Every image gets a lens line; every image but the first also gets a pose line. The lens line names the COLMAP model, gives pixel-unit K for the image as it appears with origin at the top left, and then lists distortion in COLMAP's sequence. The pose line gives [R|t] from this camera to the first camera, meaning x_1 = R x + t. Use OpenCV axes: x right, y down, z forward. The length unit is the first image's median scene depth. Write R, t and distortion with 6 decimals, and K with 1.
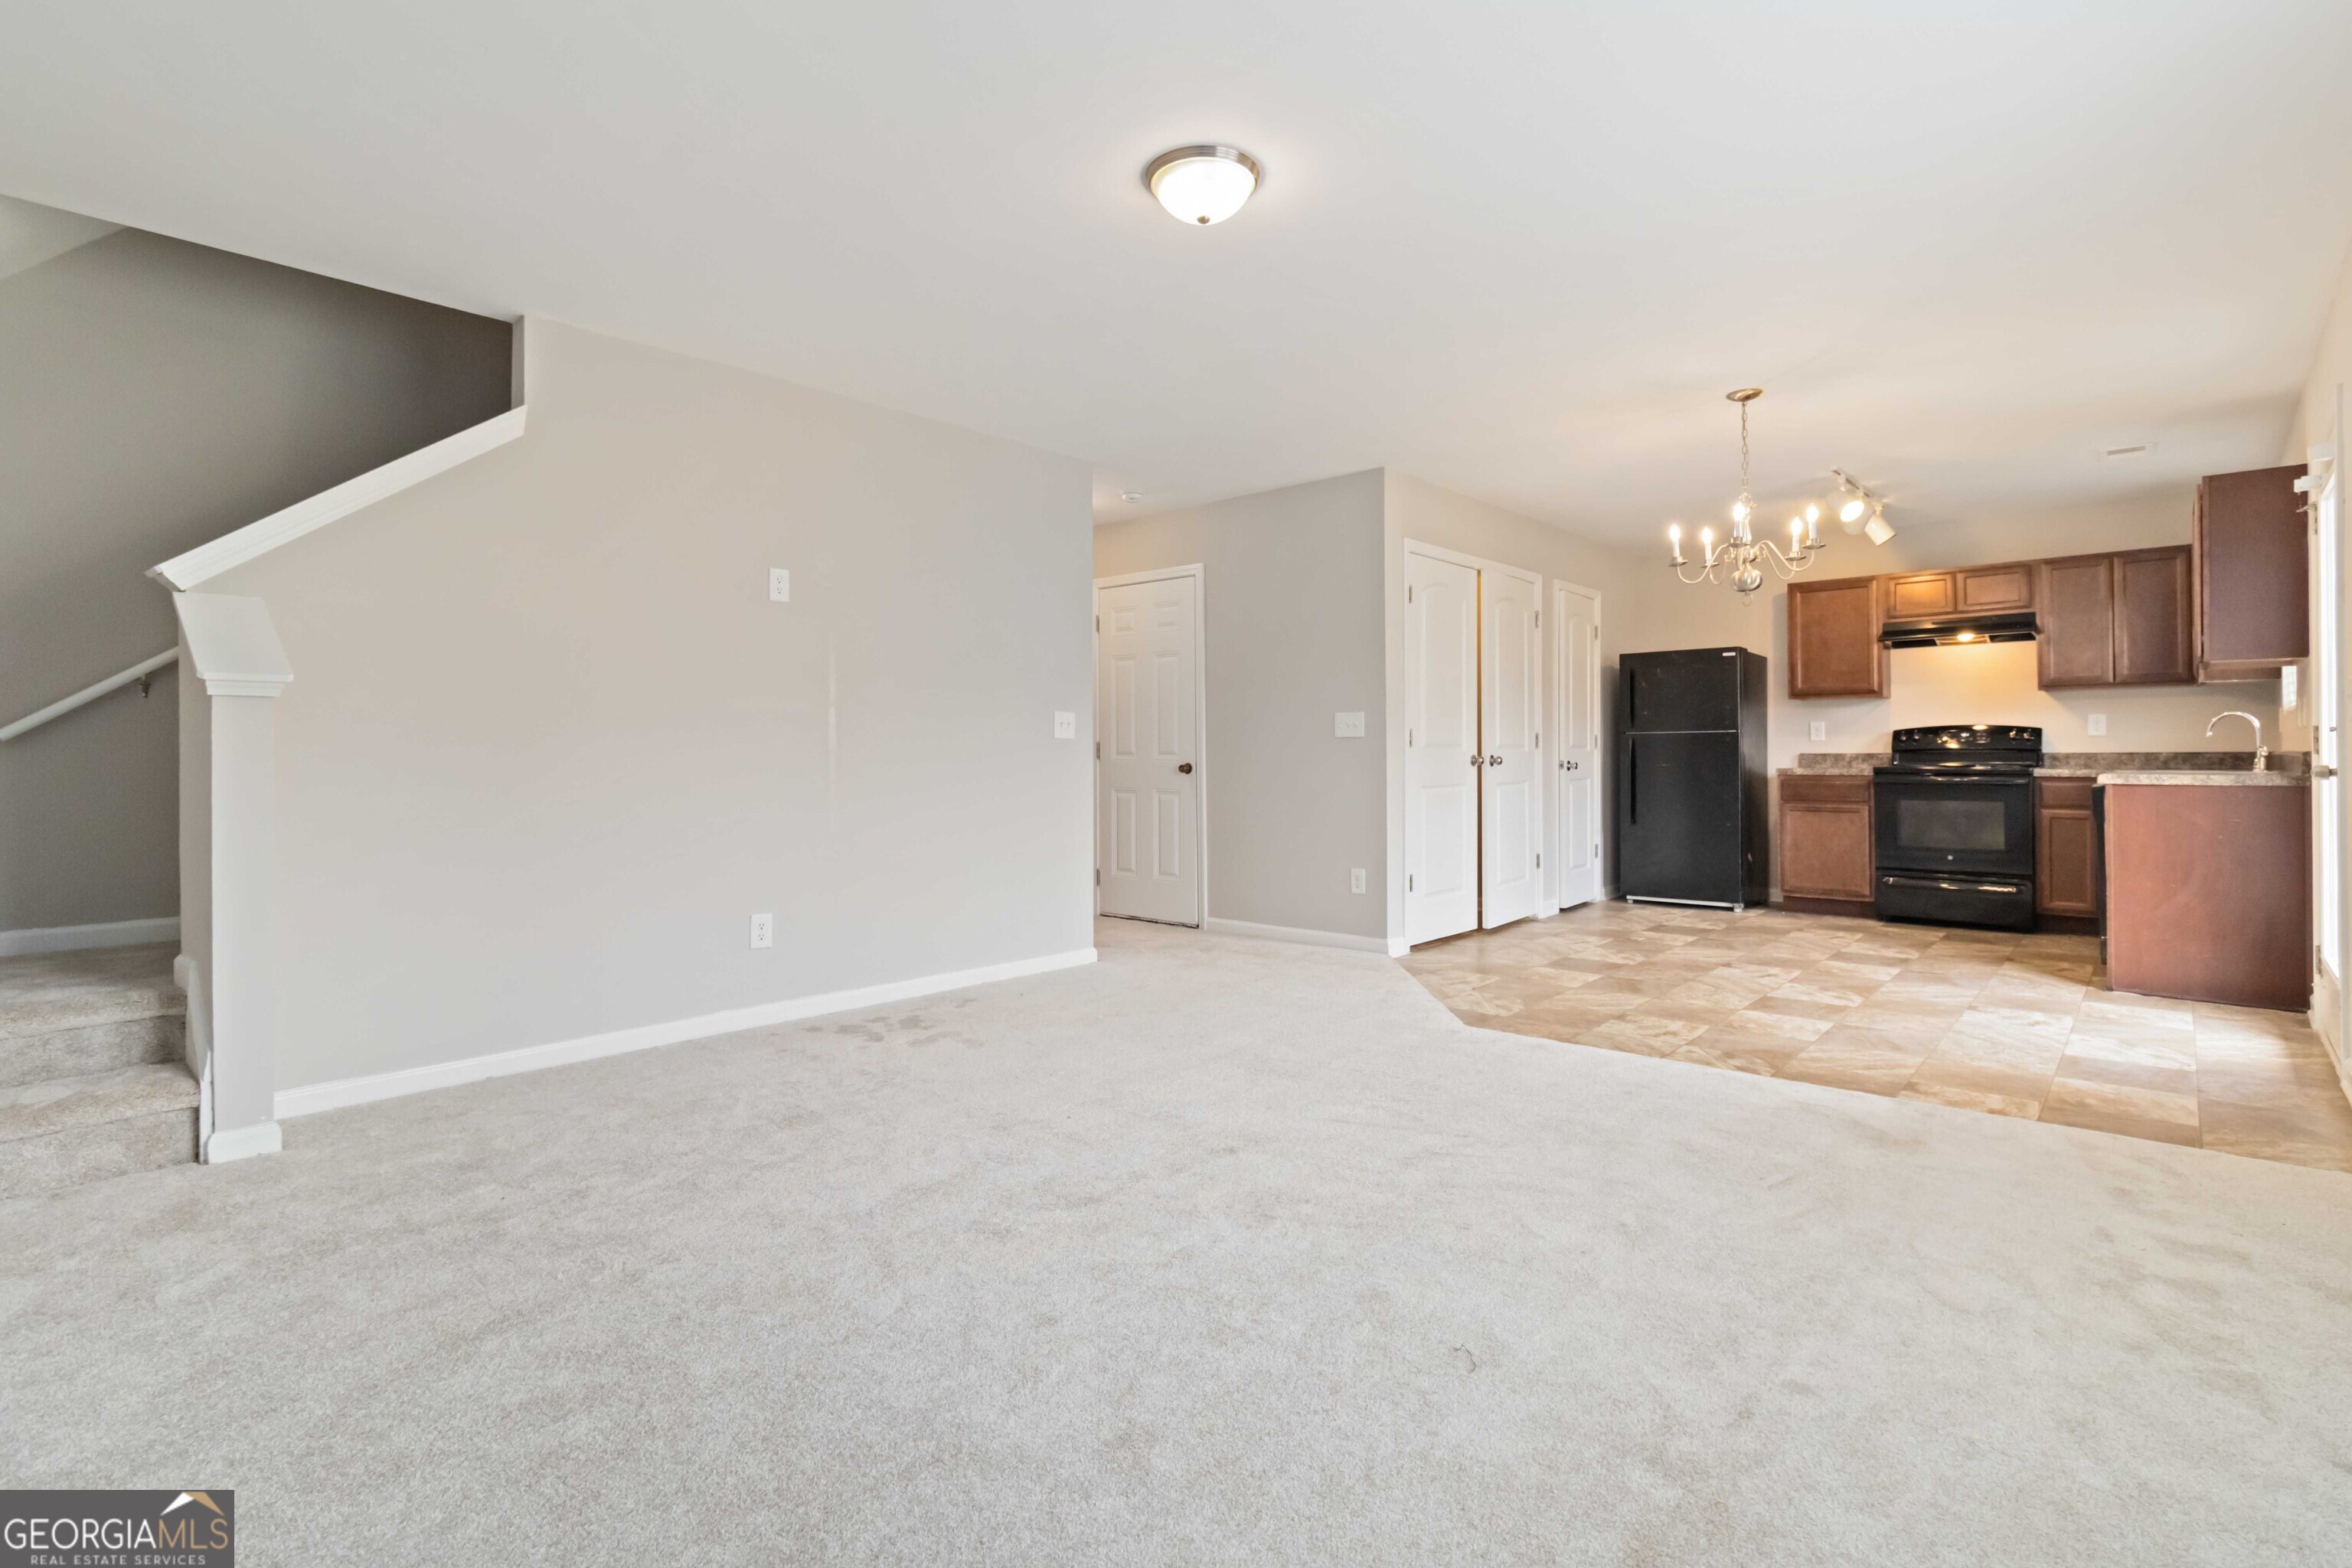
lens RADIAL K [[1114.1, 0, 1181.0], [0, 1114.1, 747.4], [0, 0, 1]] dist [-0.002454, -0.000812]
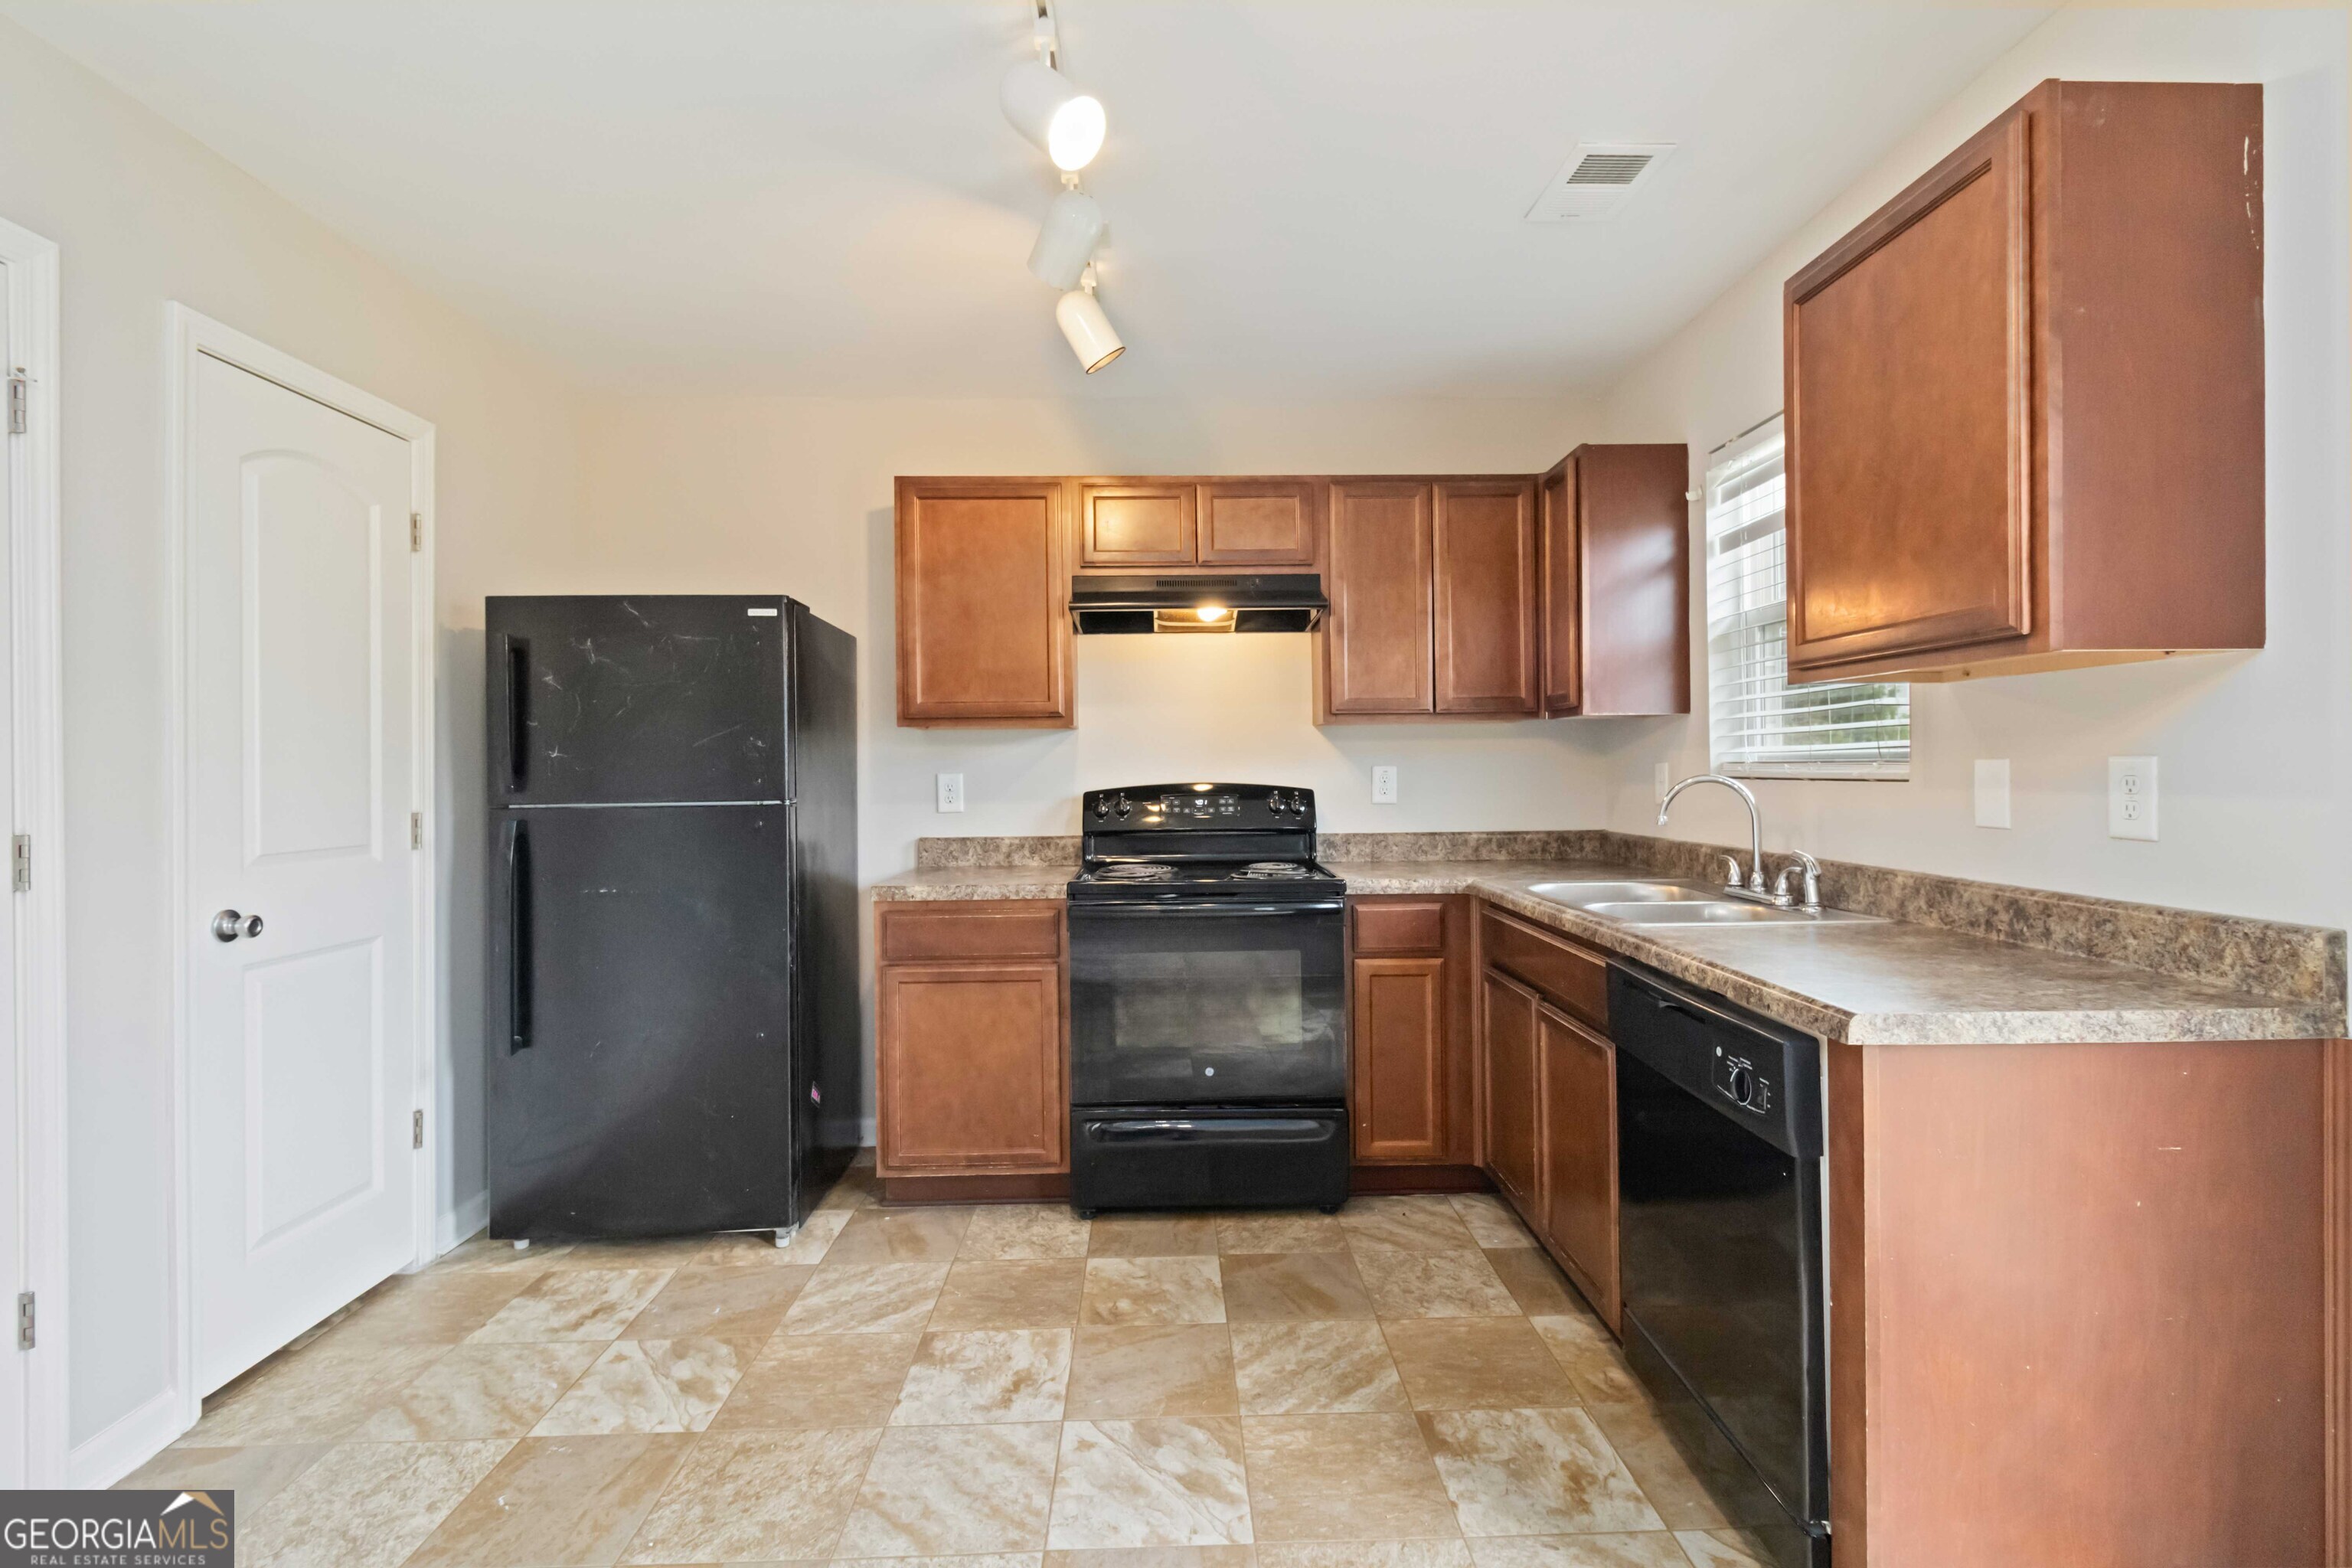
lens RADIAL K [[1051.4, 0, 1176.3], [0, 1051.4, 767.8], [0, 0, 1]] dist [-0.000329, -0.000177]
pose [[0.726890, -0.005206, 0.686734, 0.346302], [0.002583, 0.999985, 0.004847, -0.029541], [-0.686749, -0.001749, 0.726893, 0.632507]]
